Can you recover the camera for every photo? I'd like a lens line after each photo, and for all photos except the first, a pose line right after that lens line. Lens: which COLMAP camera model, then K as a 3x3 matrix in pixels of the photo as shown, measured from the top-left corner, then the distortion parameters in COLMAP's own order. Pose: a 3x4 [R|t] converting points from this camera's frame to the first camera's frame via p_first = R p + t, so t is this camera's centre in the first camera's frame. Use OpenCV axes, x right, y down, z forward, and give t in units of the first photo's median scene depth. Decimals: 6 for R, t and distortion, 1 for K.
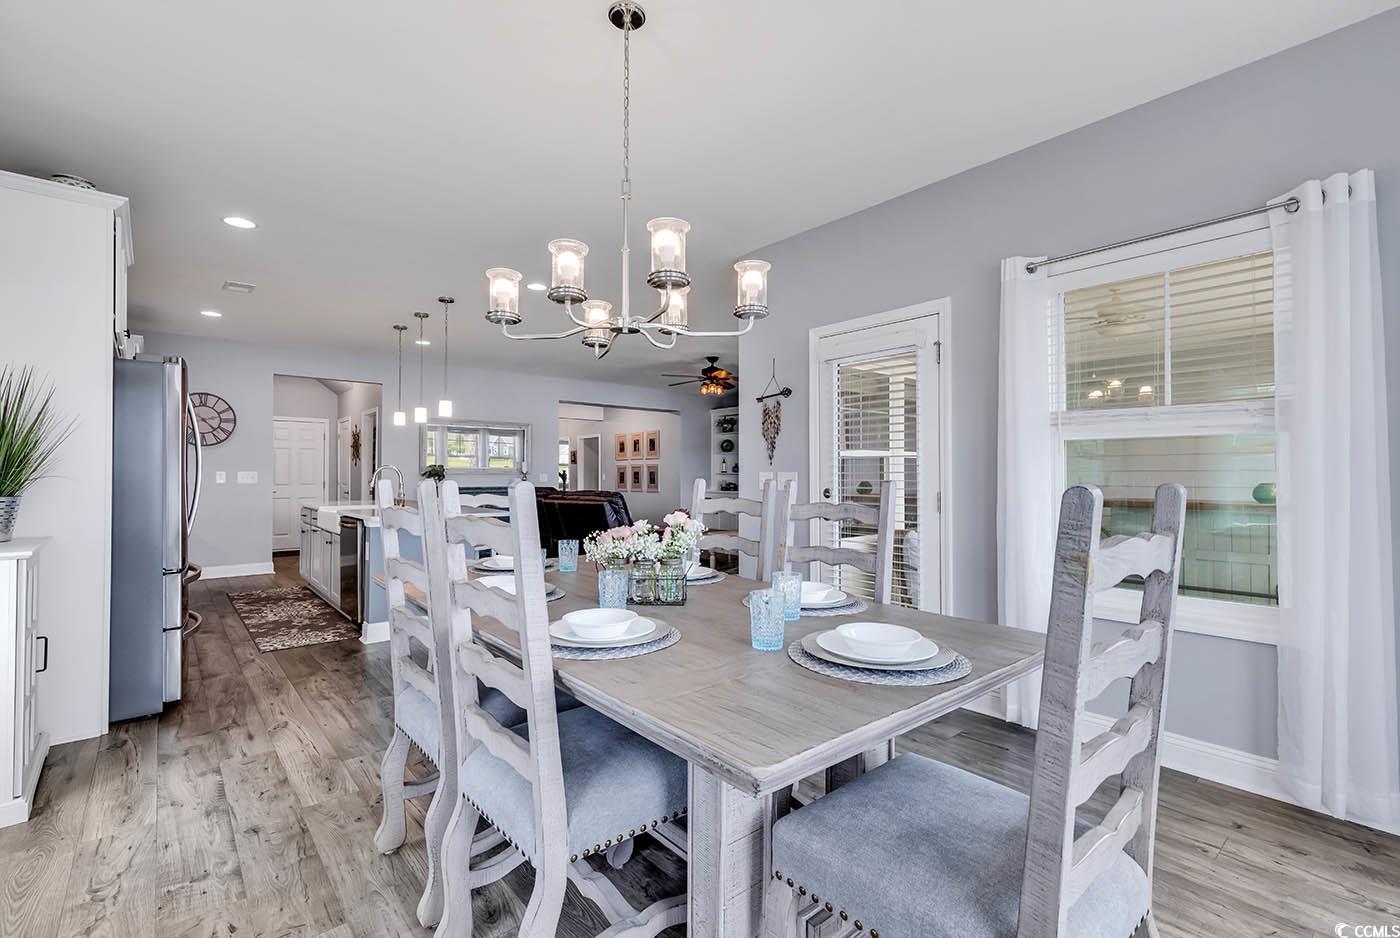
lens RADIAL K [[621.5, 0, 702.4], [0, 621.5, 467.0], [0, 0, 1]] dist [-0.001831, -0.000134]
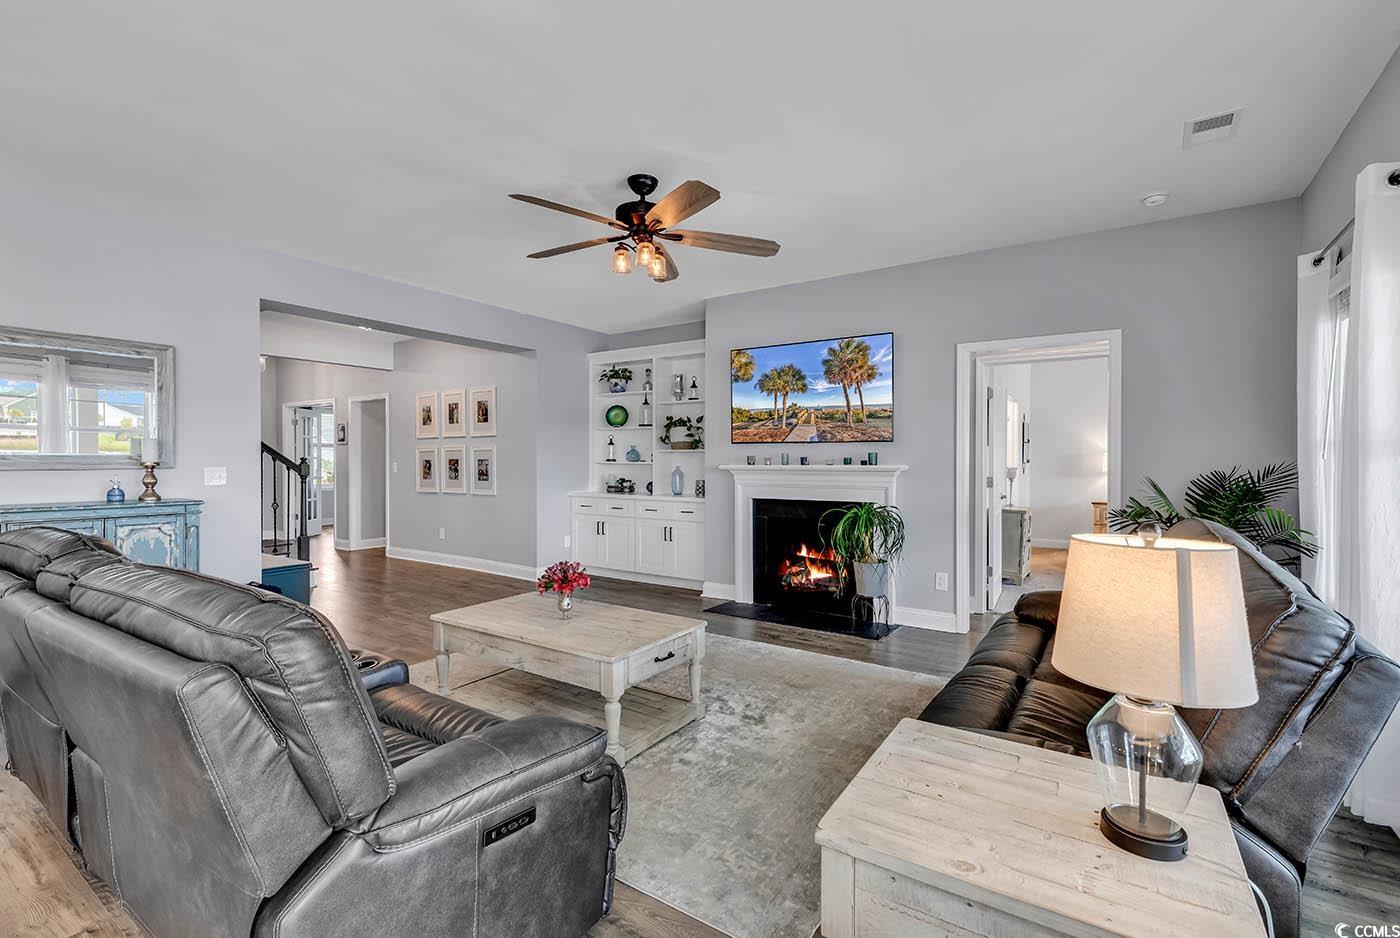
lens RADIAL K [[621.5, 0, 702.4], [0, 621.5, 467.0], [0, 0, 1]] dist [-0.001831, -0.000134]
pose [[0.965923, -0.002610, 0.258818, -0.050799], [-0.004742, 0.999603, 0.027777, -0.003574], [-0.258787, -0.028058, 0.965527, 0.600103]]
